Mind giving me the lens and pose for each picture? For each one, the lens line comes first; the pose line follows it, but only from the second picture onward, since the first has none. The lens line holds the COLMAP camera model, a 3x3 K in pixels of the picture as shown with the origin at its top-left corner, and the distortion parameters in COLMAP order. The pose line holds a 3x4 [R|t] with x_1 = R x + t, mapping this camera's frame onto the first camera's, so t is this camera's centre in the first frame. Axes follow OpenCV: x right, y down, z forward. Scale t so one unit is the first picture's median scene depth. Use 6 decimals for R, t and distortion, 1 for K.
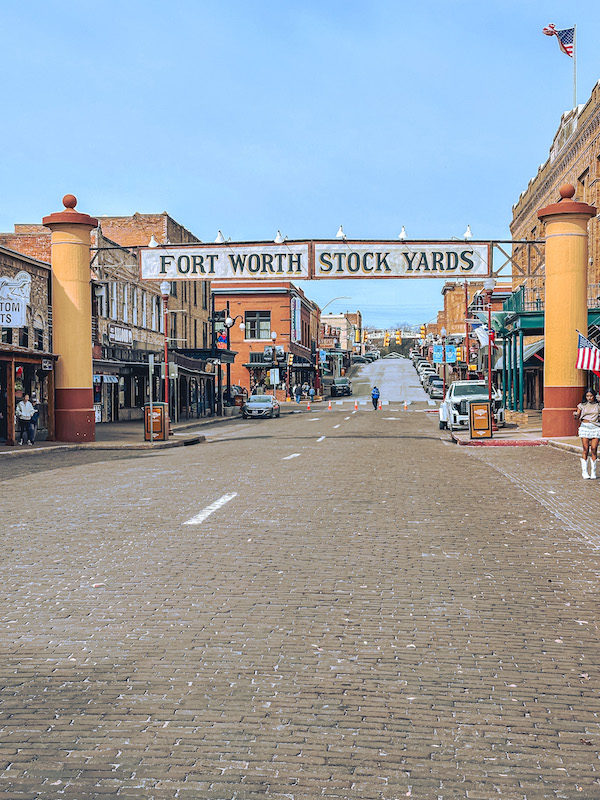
lens RADIAL K [[1115.0, 0, 300.0], [0, 1115.0, 400.0], [0, 0, 1]] dist [0.029797, 0.038467]
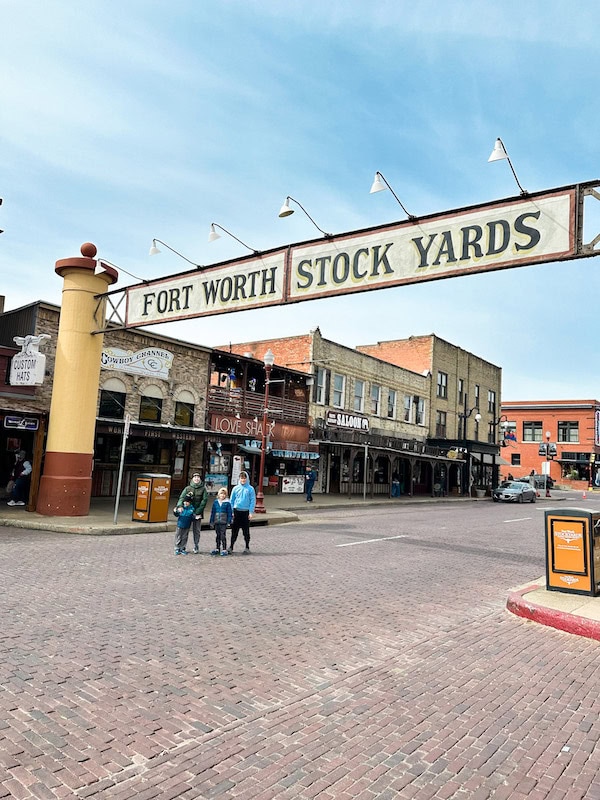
lens RADIAL K [[567.6, 0, 300.0], [0, 567.6, 400.0], [0, 0, 1]] dist [0.062679, -0.003267]
pose [[0.842255, -0.007701, -0.539025, 0.200723], [-0.064680, 0.991231, -0.115227, -0.011038], [0.535186, 0.131914, 0.834371, 0.725891]]
